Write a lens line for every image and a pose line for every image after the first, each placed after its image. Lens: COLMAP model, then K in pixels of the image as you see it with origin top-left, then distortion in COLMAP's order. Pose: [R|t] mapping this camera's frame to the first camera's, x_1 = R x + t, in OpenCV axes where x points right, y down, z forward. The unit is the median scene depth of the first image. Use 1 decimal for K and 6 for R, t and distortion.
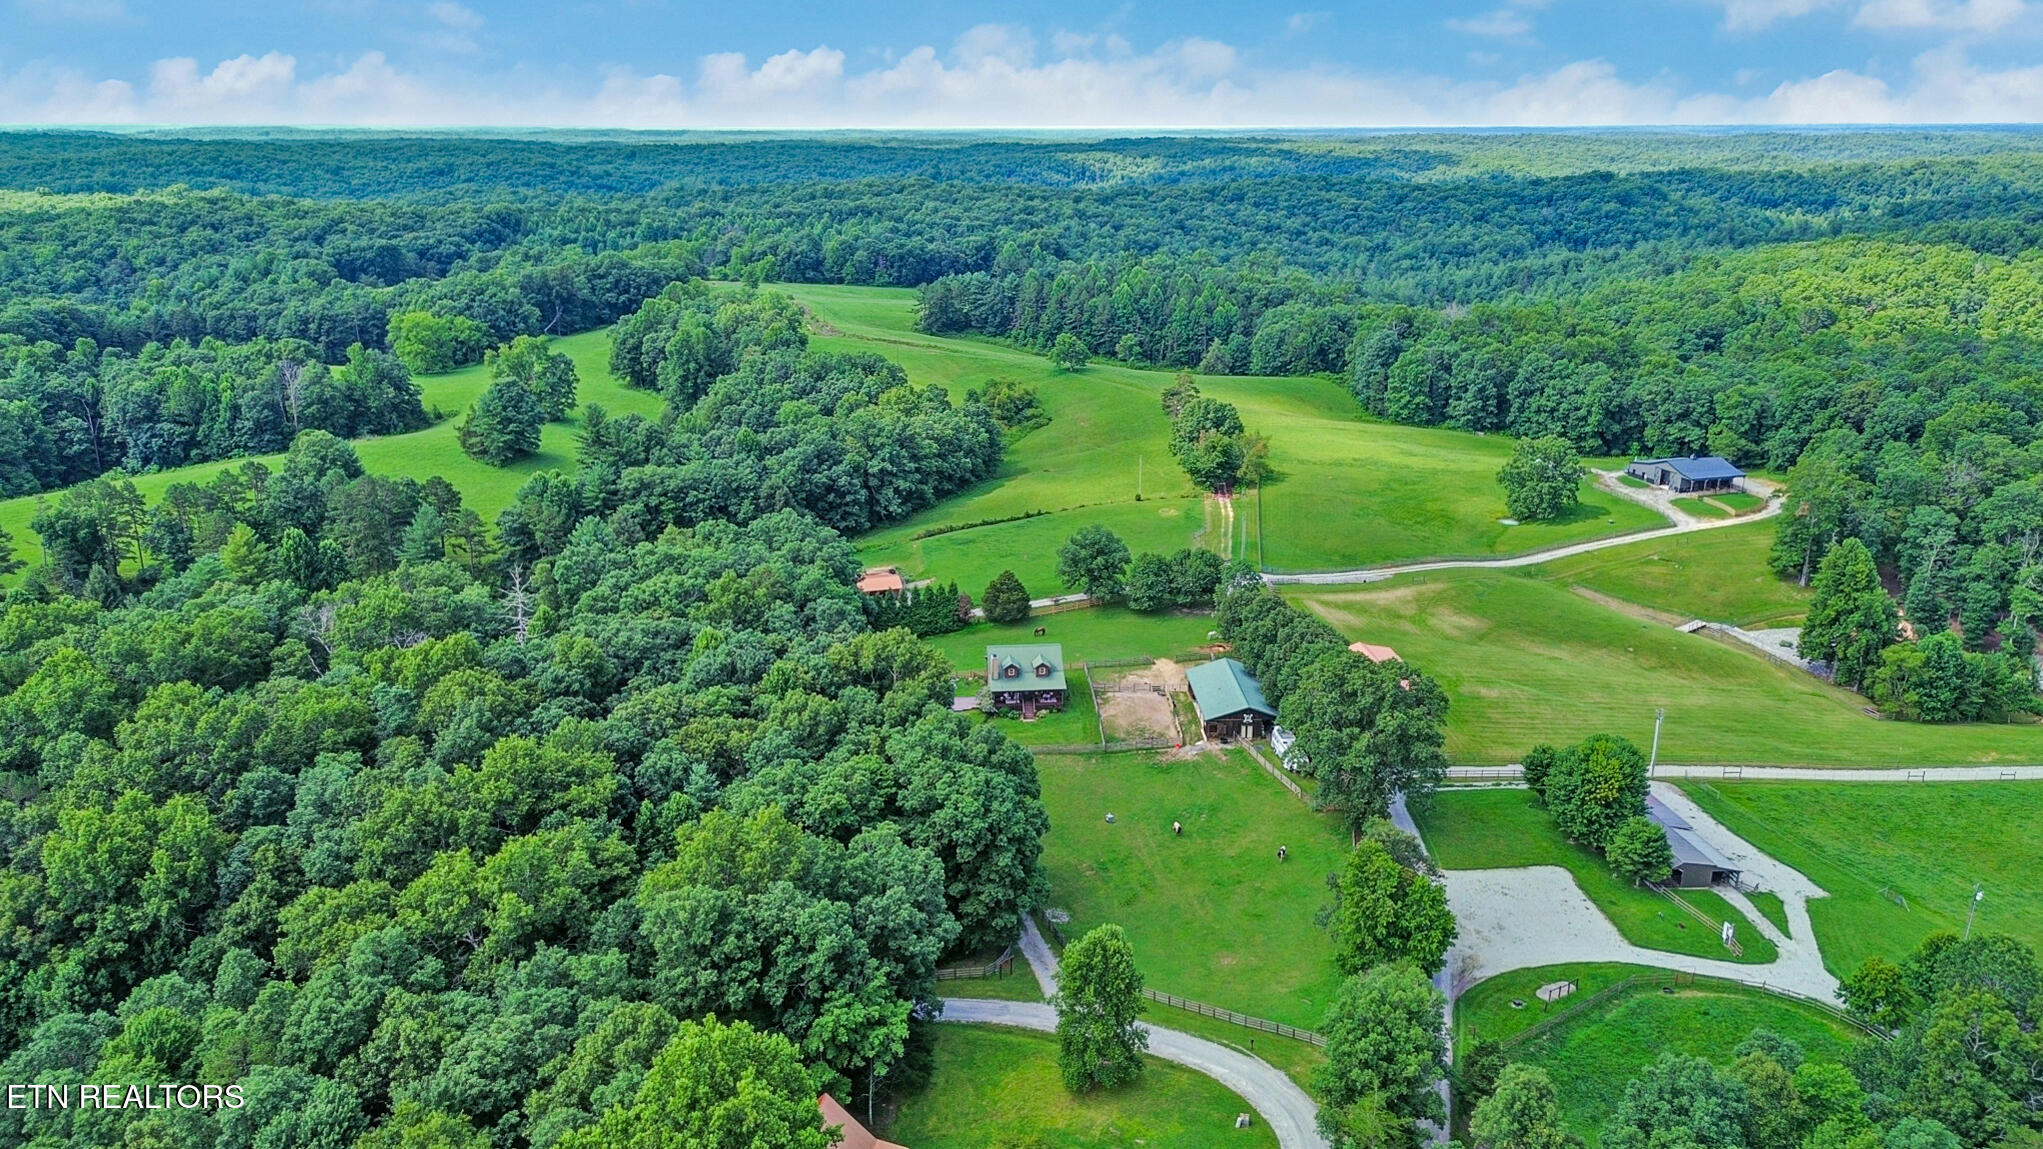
lens RADIAL K [[1407.4, 0, 1021.5], [0, 1407.4, 574.5], [0, 0, 1]] dist [0.063934, -0.053631]
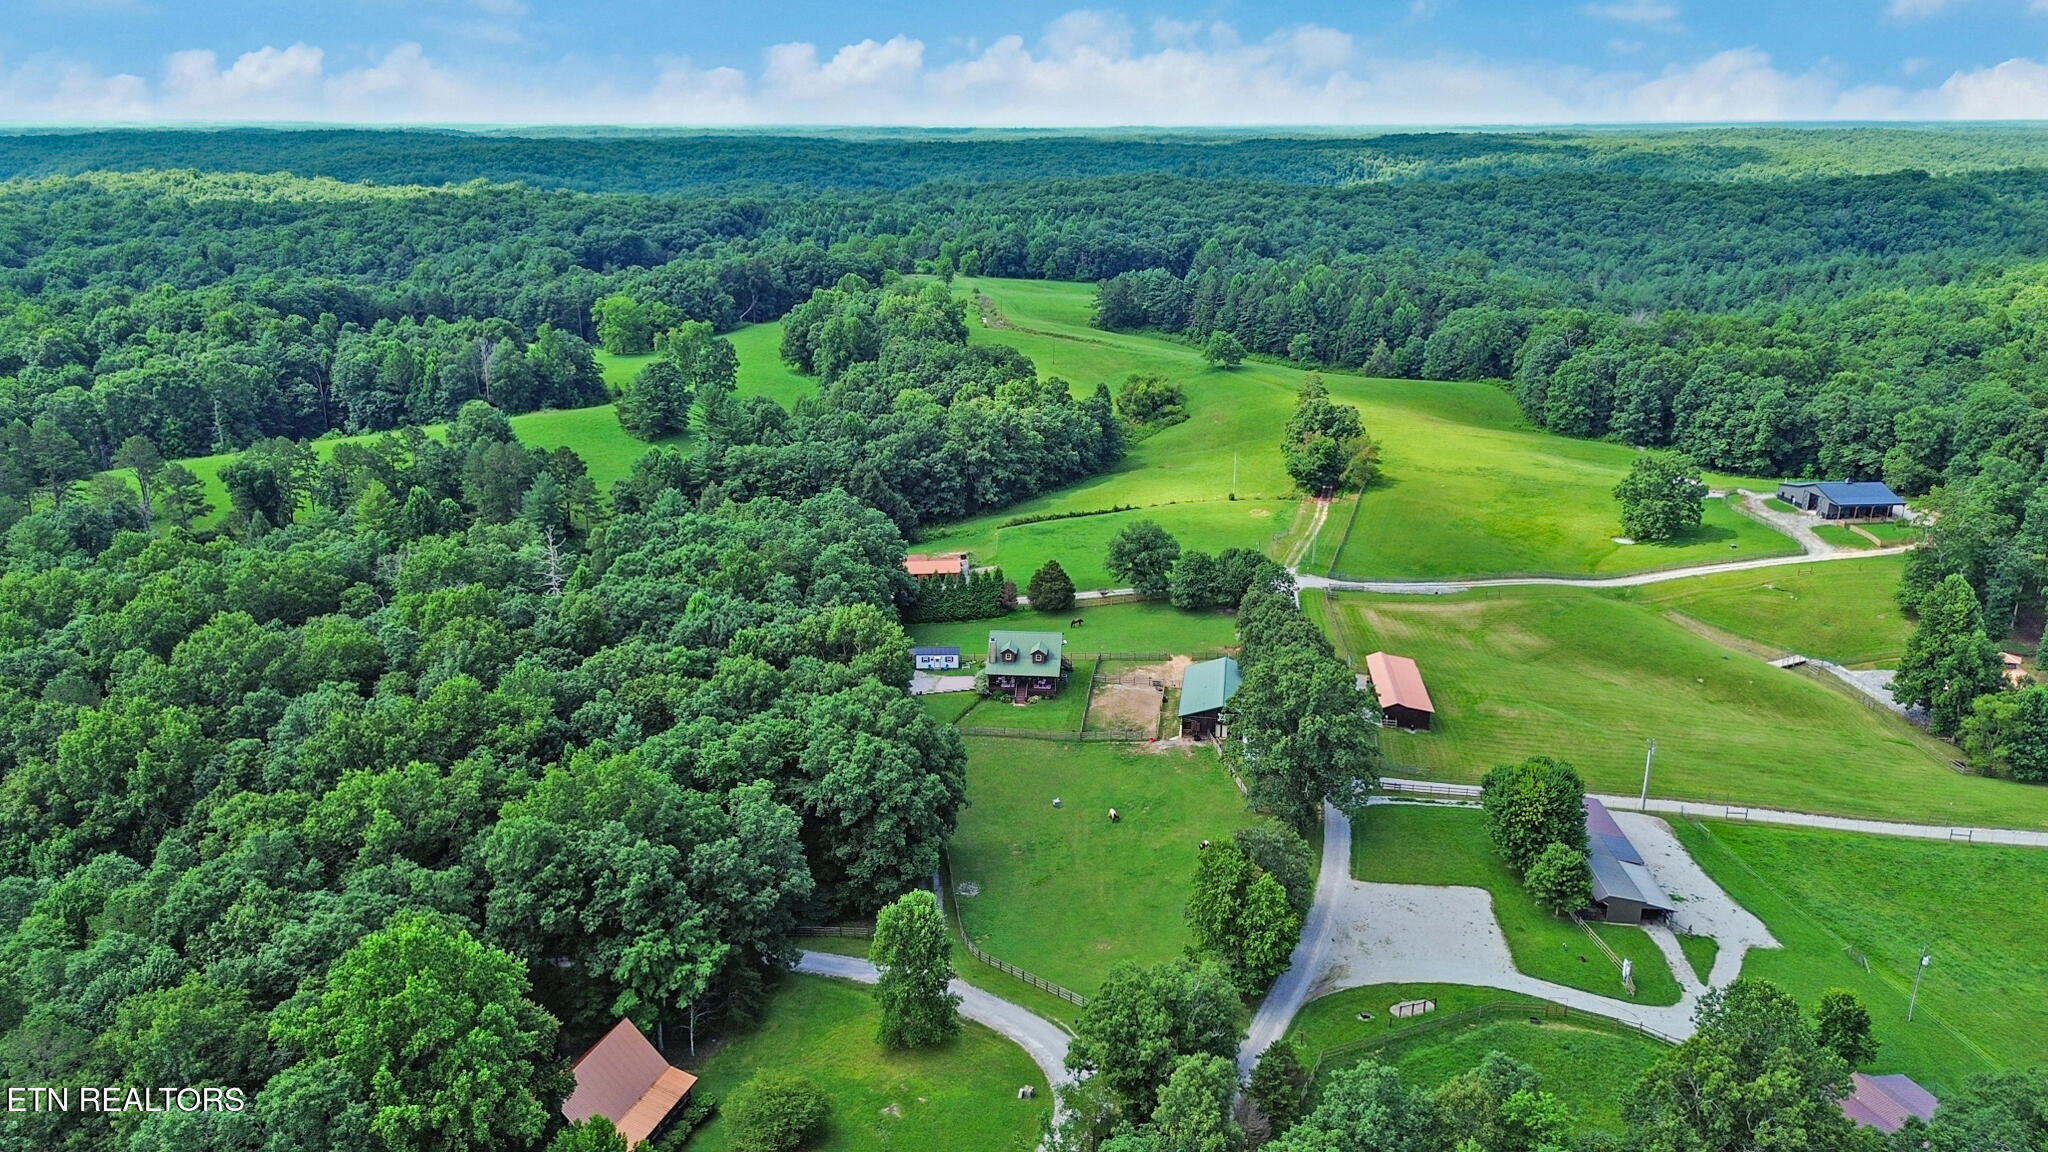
lens RADIAL K [[1410.8, 0, 1024.0], [0, 1410.8, 576.0], [0, 0, 1]] dist [0.063934, -0.053631]
pose [[0.982385, 0.056707, -0.178058, 0.133458], [-0.056273, 0.998387, 0.007489, 0.001830], [0.178196, 0.002663, 0.983991, -0.005467]]
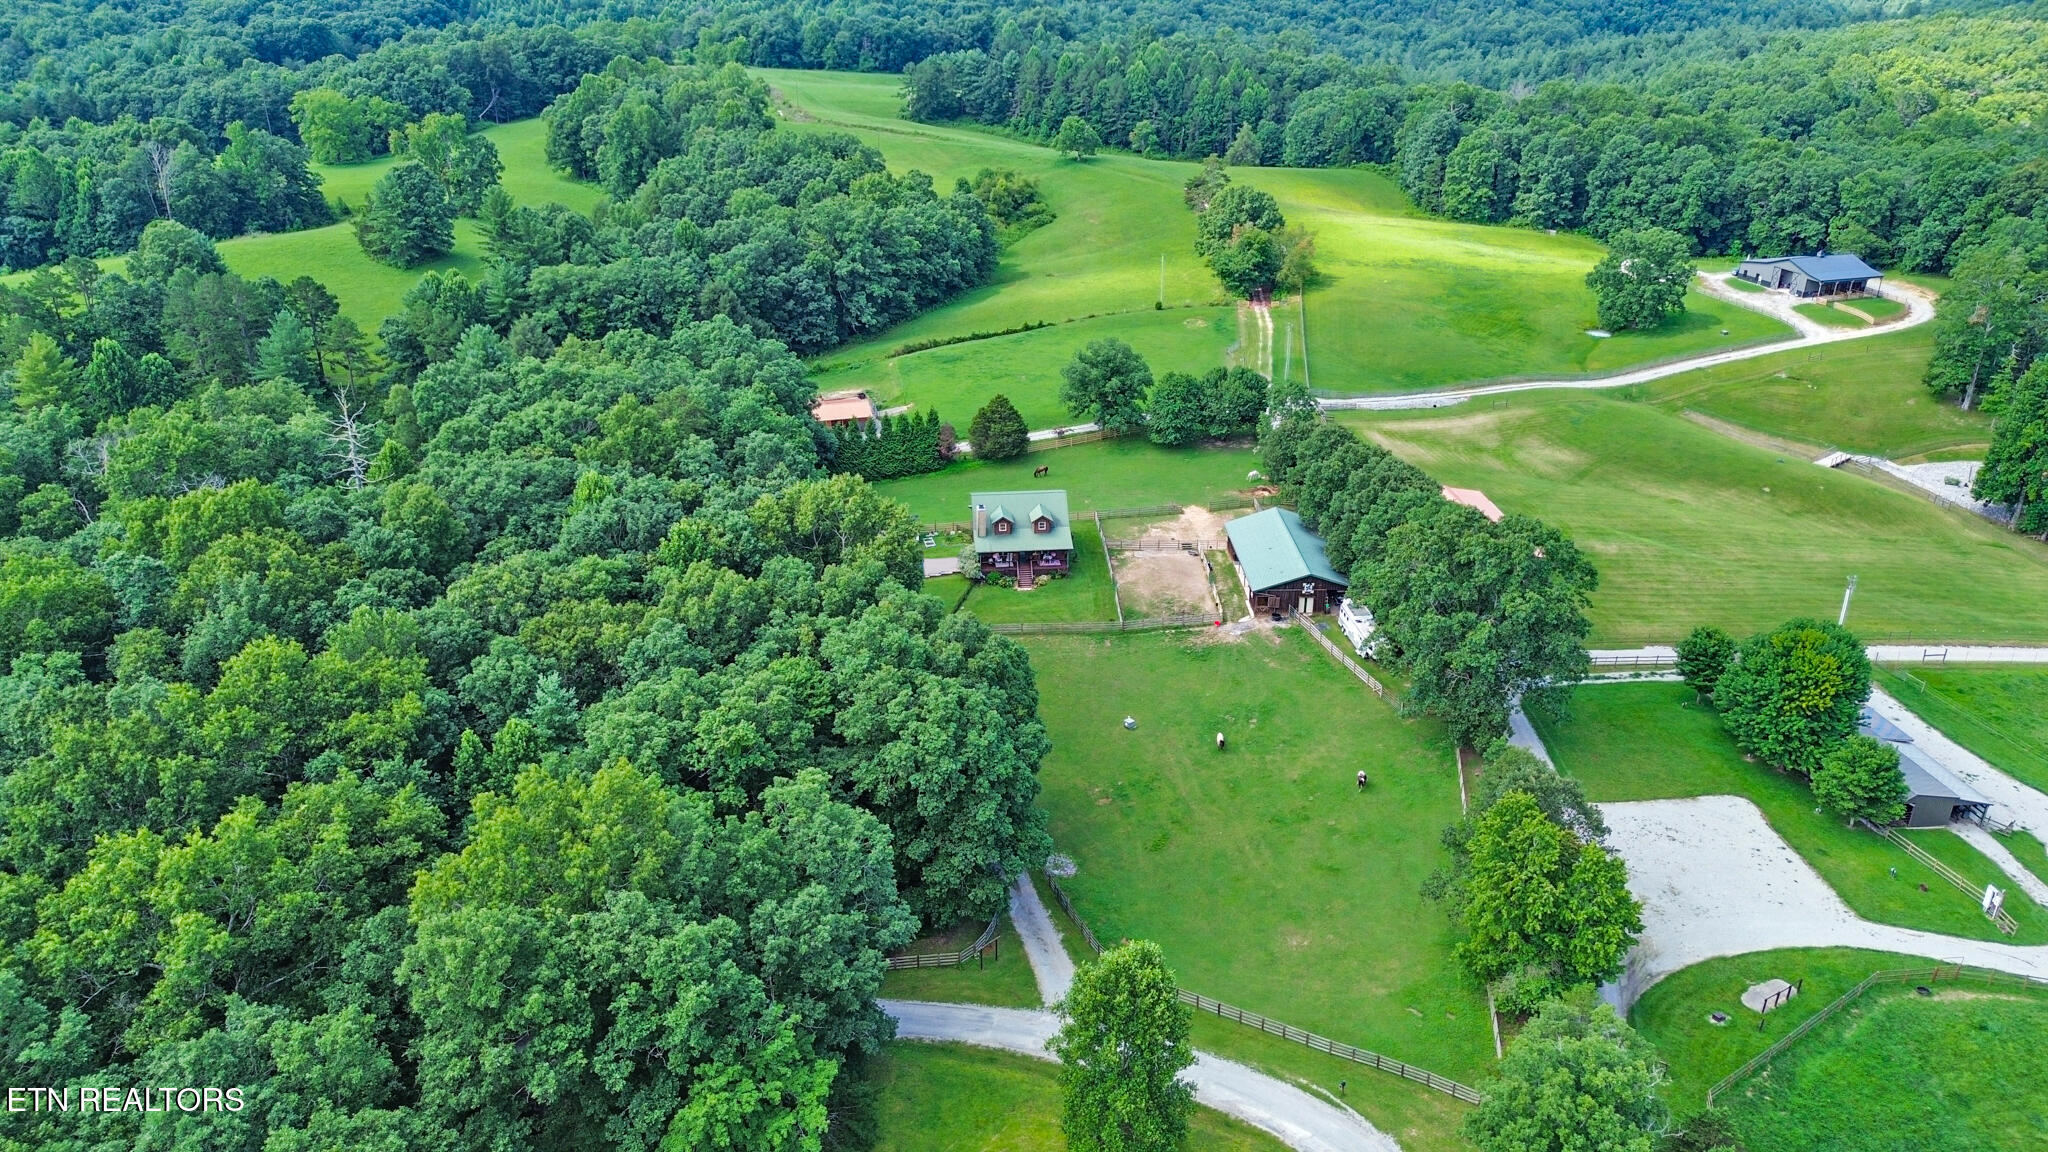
lens RADIAL K [[1413.0, 0, 1030.7], [0, 1413.0, 577.8], [0, 0, 1]] dist [0.047428, -0.029827]
pose [[0.999994, -0.001169, 0.003318, 0.004119], [0.000738, 0.991880, 0.127179, -0.001317], [-0.003439, -0.127176, 0.991874, 0.160228]]
